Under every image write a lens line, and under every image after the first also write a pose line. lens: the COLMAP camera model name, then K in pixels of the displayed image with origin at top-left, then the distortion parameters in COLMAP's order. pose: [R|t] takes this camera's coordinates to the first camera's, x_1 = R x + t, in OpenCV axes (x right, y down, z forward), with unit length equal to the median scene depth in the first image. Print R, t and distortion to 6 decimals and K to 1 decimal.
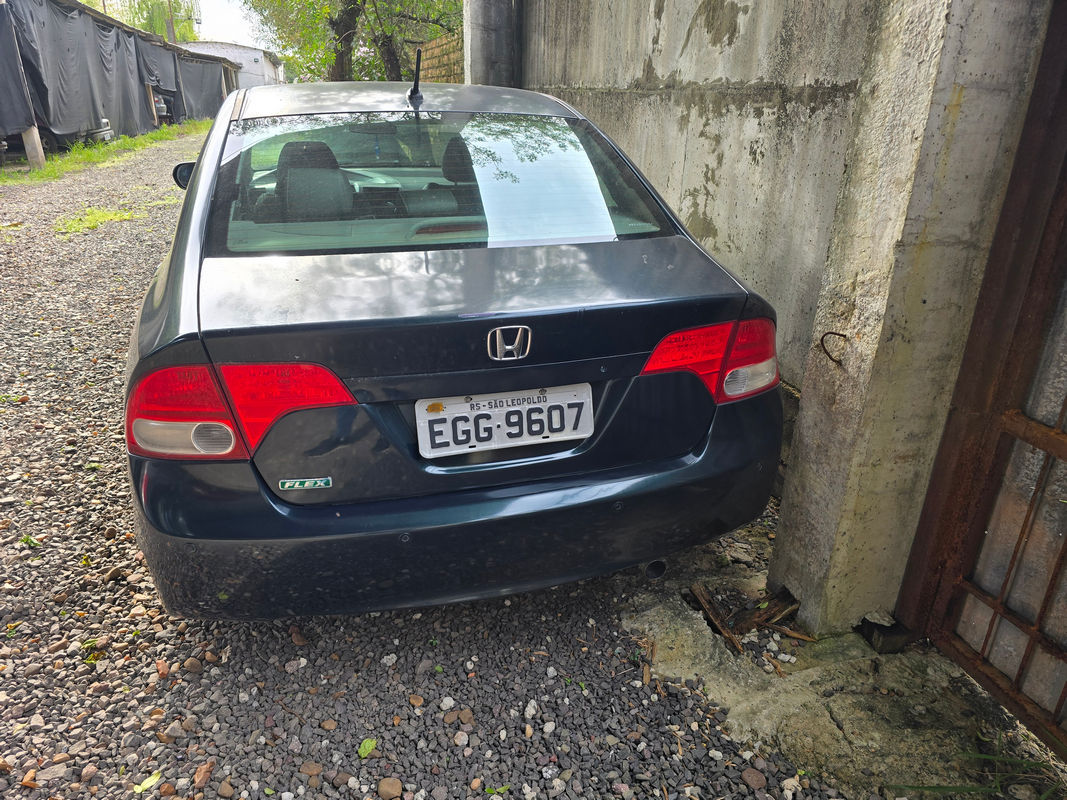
lens RADIAL K [[715.1, 0, 532.2], [0, 715.1, 403.3], [0, 0, 1]] dist [0.058261, -0.048411]
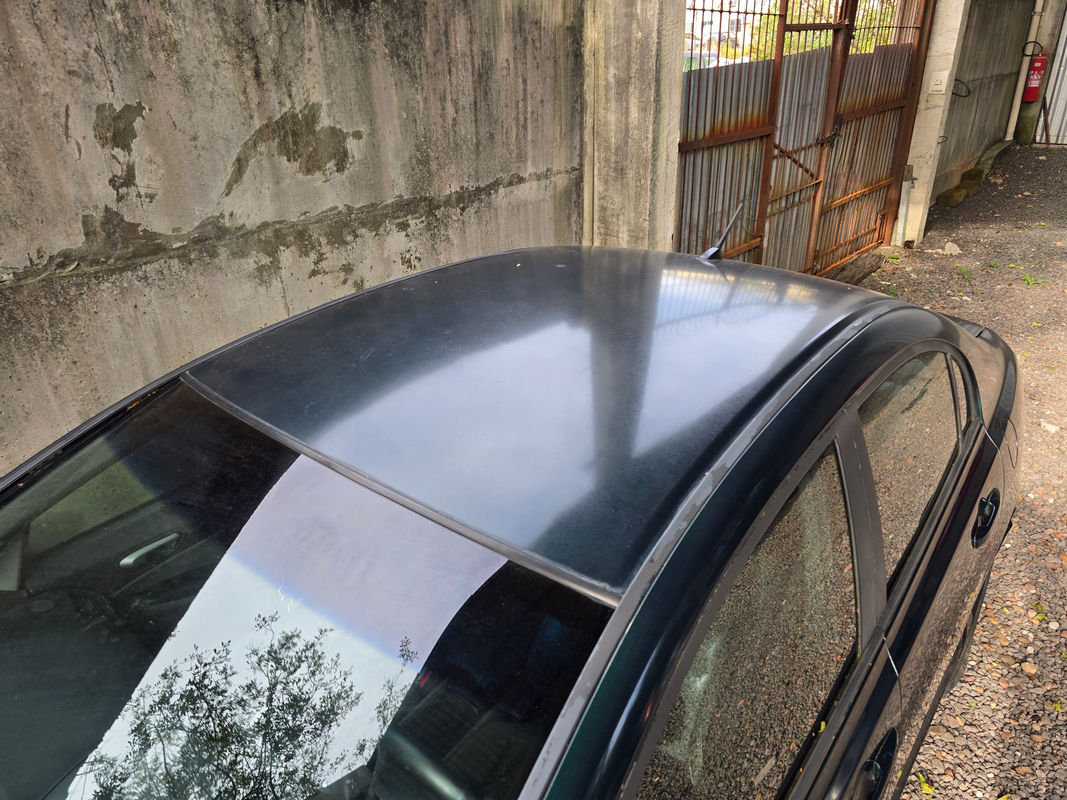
lens RADIAL K [[715.1, 0, 532.3], [0, 715.1, 396.8], [0, 0, 1]] dist [0.058261, -0.048411]
pose [[-0.544400, -0.358905, 0.758166, -0.644607], [0.347988, 0.725765, 0.593439, -0.746959], [-0.763239, 0.586901, -0.270212, 1.236146]]
